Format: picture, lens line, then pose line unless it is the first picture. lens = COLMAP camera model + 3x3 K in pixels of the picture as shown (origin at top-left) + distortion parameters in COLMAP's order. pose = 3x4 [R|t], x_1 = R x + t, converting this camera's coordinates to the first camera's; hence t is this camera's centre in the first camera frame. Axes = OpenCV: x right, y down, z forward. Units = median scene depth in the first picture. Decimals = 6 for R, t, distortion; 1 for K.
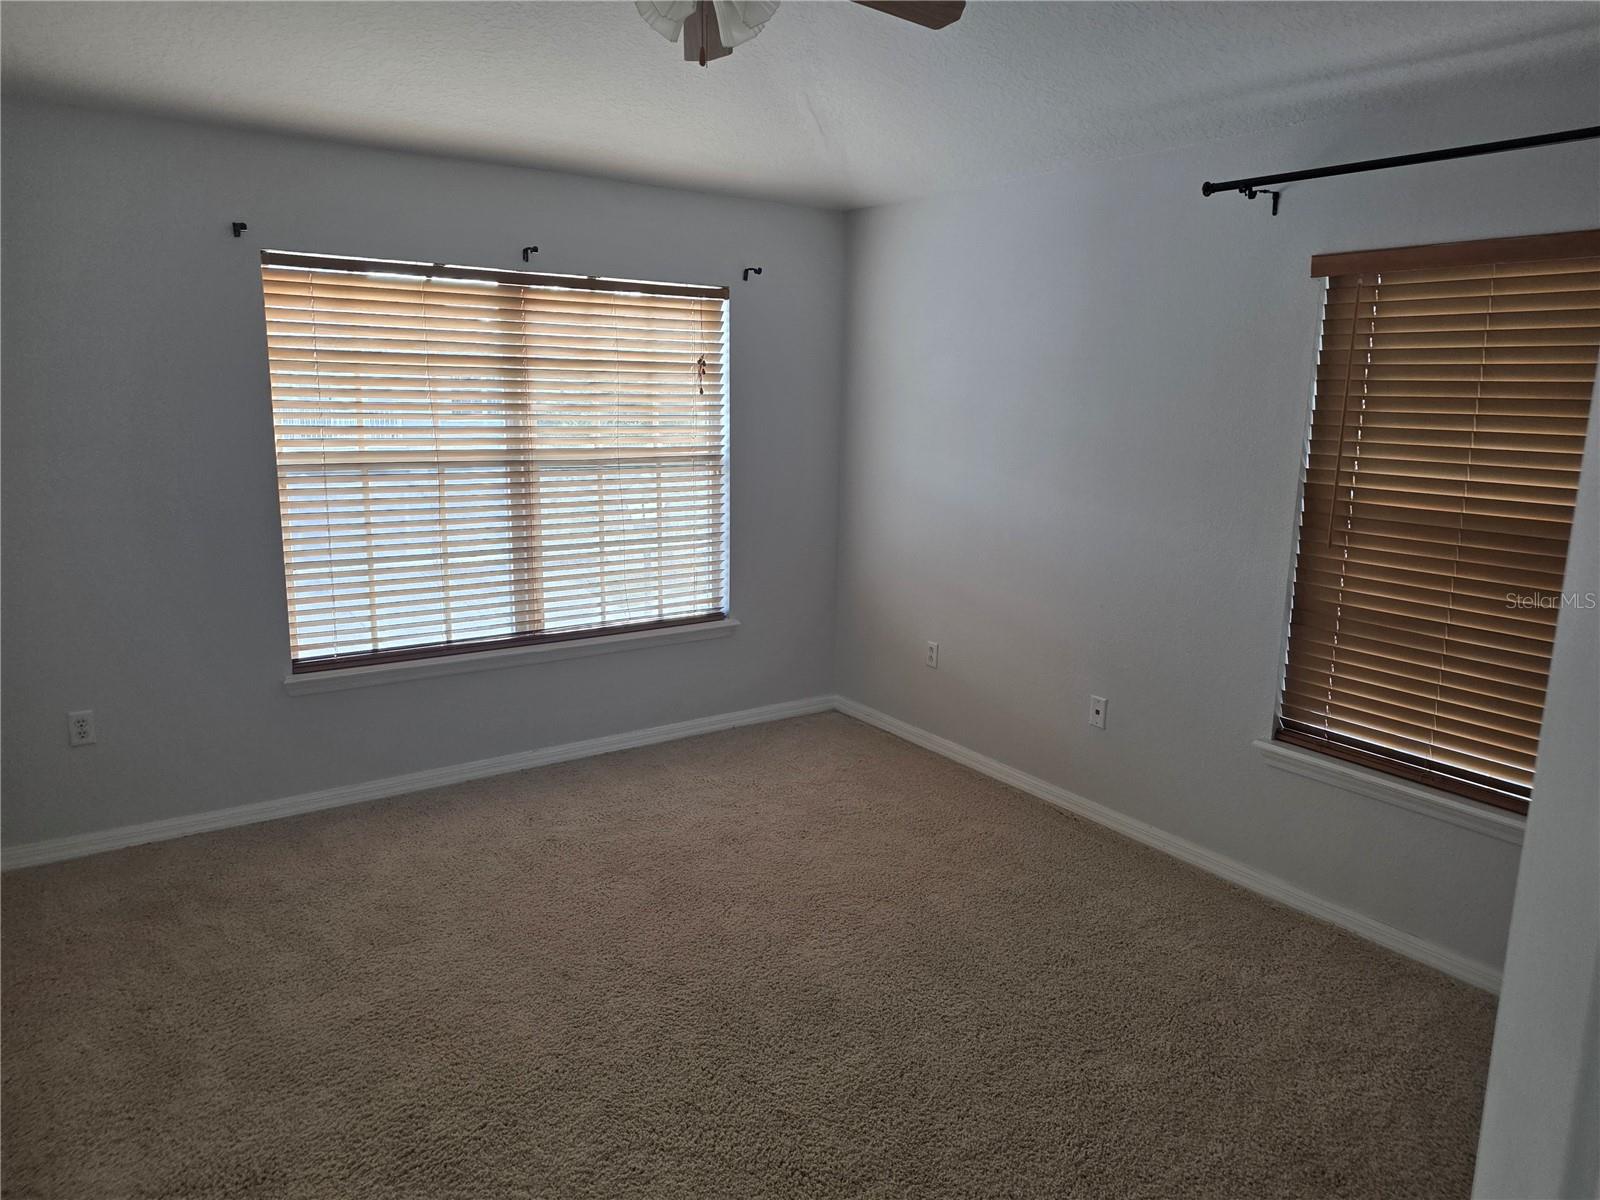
lens RADIAL K [[1071.6, 0, 798.2], [0, 1071.6, 590.9], [0, 0, 1]] dist [0.077314, -0.056730]
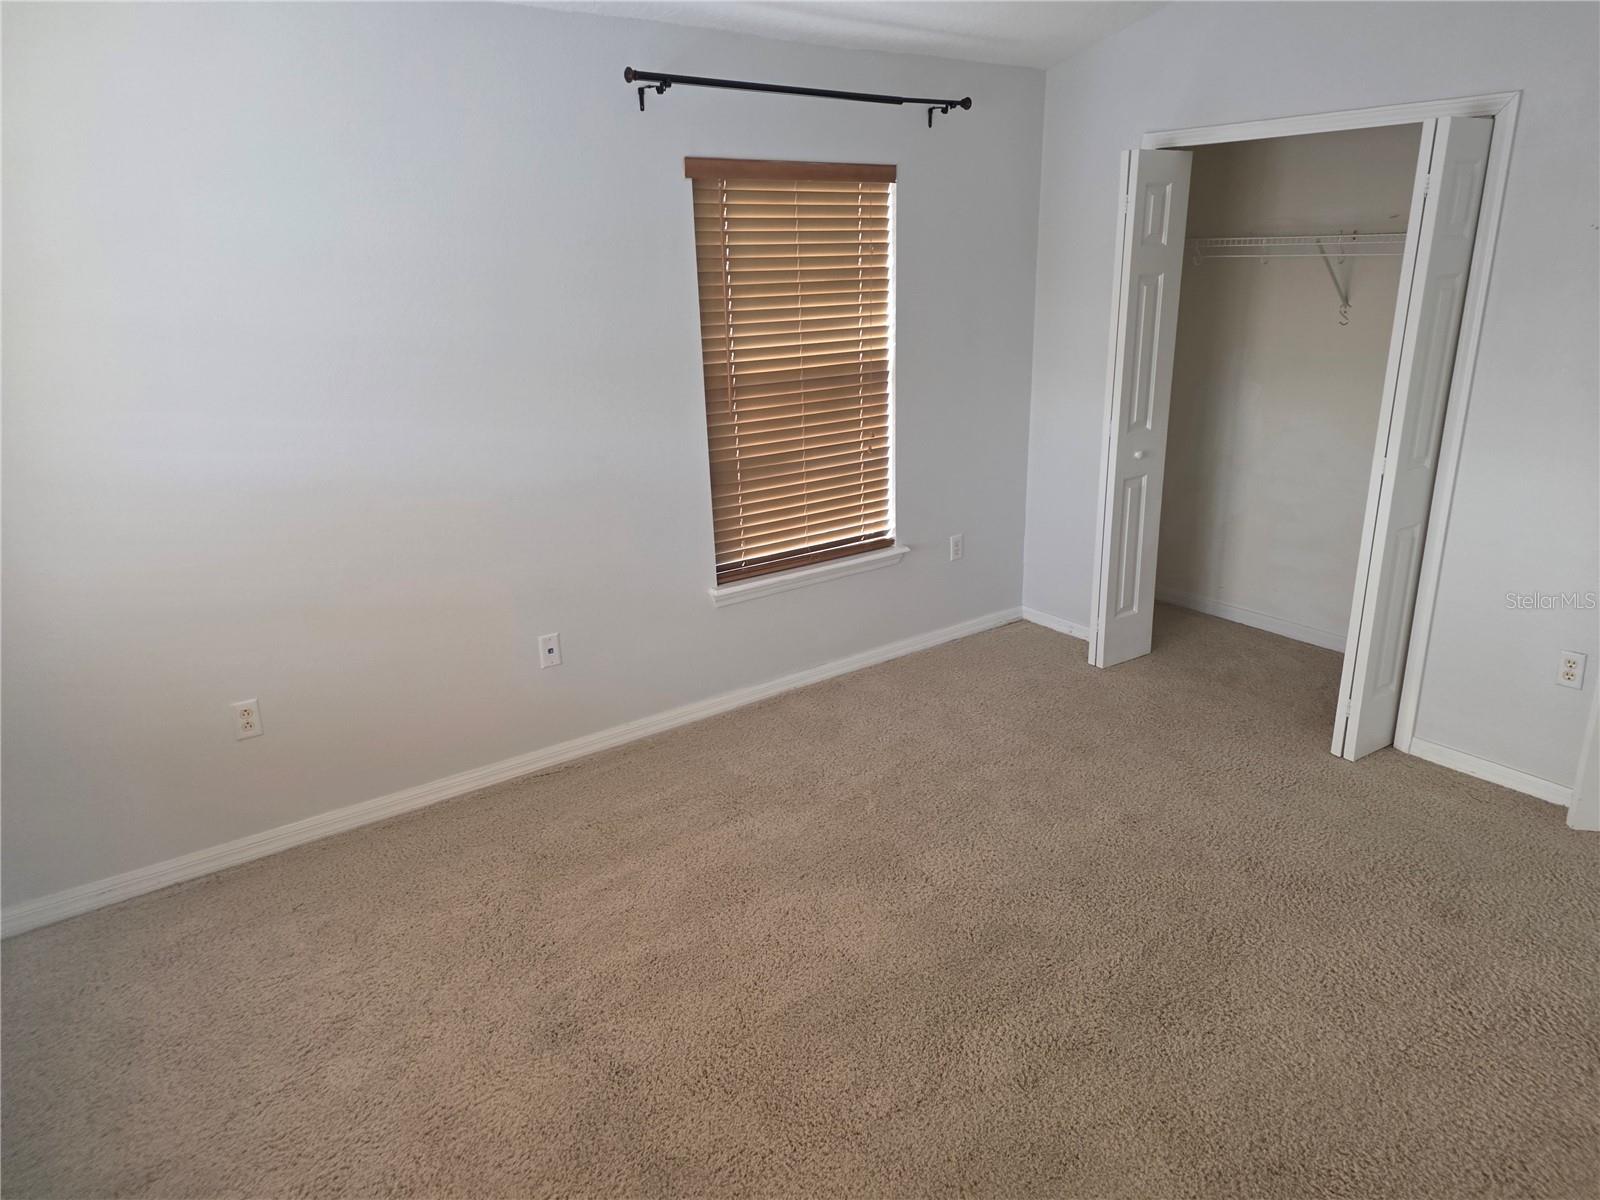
lens RADIAL K [[1071.6, 0, 801.6], [0, 1071.6, 612.2], [0, 0, 1]] dist [0.077314, -0.056730]
pose [[-0.040022, -0.341593, 0.938995, -0.734058], [0.205472, 0.916851, 0.342295, -0.237957], [-0.977844, 0.206637, 0.033494, 0.948268]]
